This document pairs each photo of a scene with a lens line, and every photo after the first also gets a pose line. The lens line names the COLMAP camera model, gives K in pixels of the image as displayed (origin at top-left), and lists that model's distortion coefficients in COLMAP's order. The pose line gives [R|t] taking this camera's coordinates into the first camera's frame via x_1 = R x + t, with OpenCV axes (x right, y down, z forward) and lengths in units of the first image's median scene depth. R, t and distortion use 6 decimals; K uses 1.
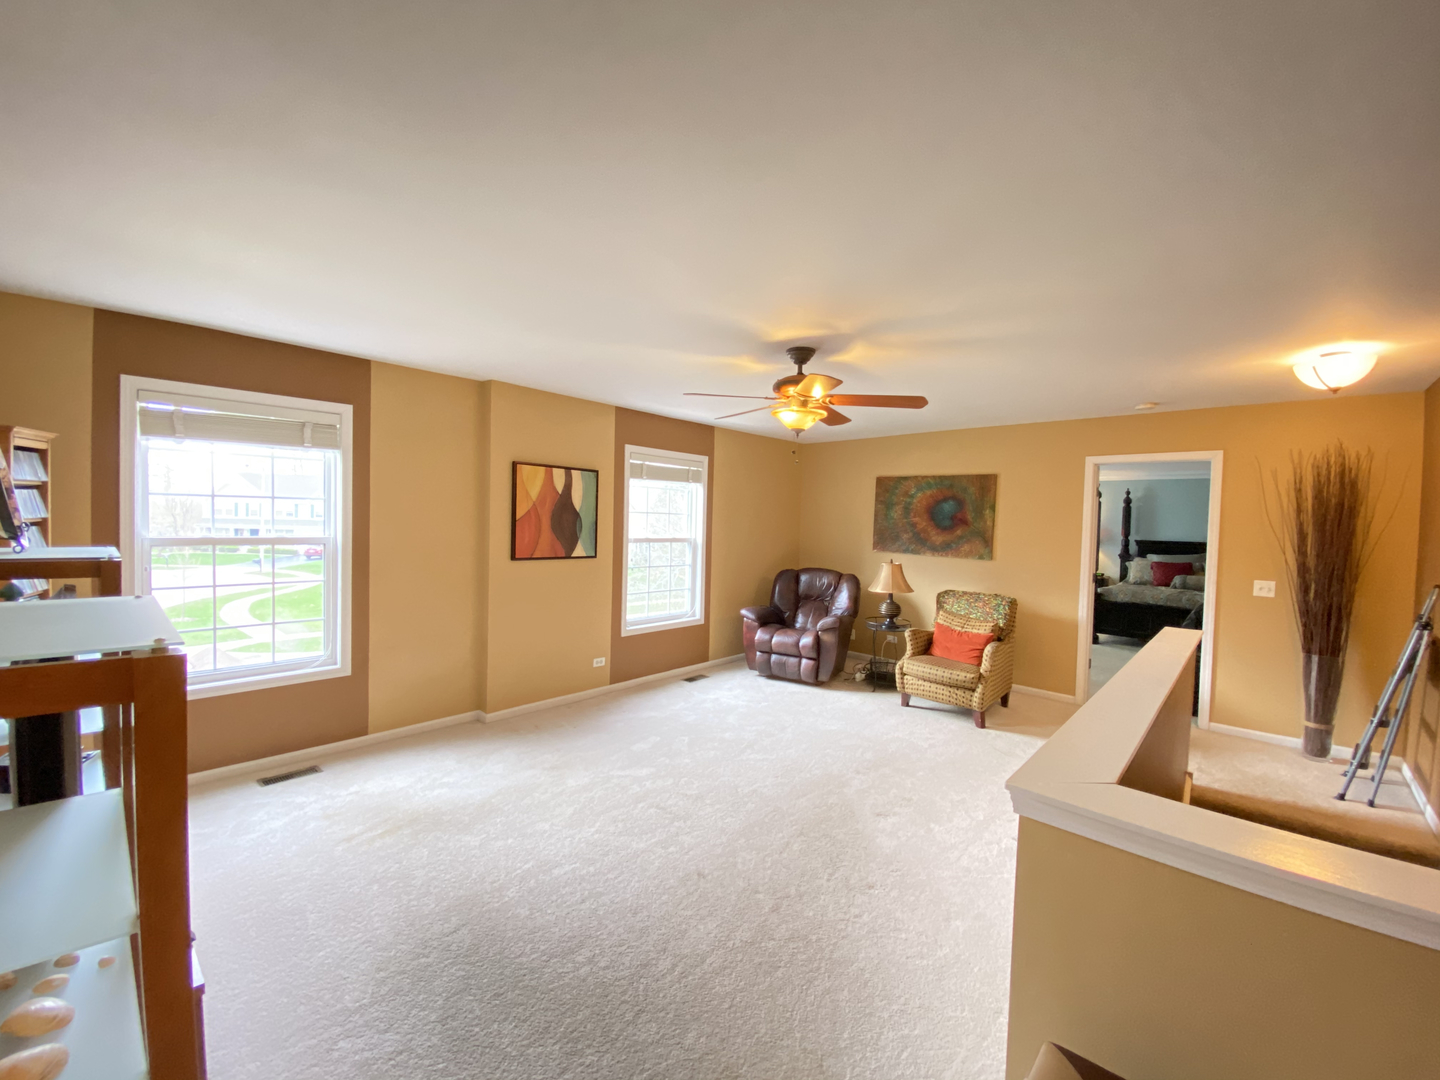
lens RADIAL K [[584.2, 0, 717.4], [0, 584.2, 542.0], [0, 0, 1]] dist [0.023307, -0.017056]
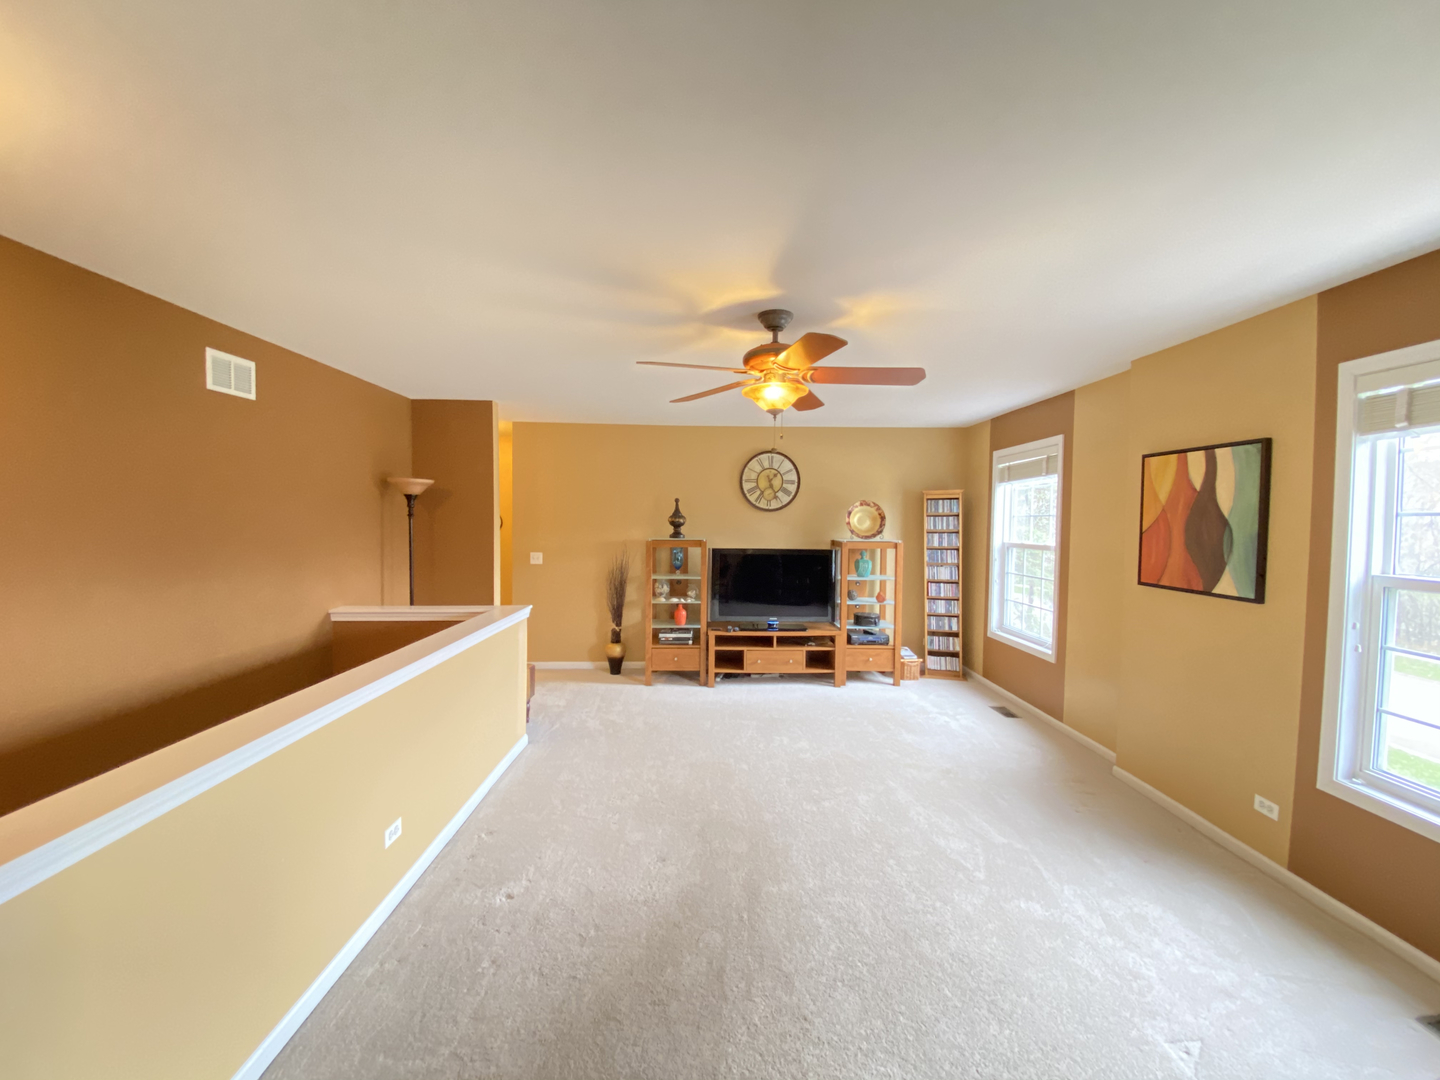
lens RADIAL K [[584.2, 0, 721.4], [0, 584.2, 539.4], [0, 0, 1]] dist [0.023307, -0.017056]
pose [[-0.710204, -0.007704, -0.703953, 0.548224], [-0.051757, 0.997806, 0.041296, -0.029249], [0.702090, 0.065763, -0.709045, 1.095473]]
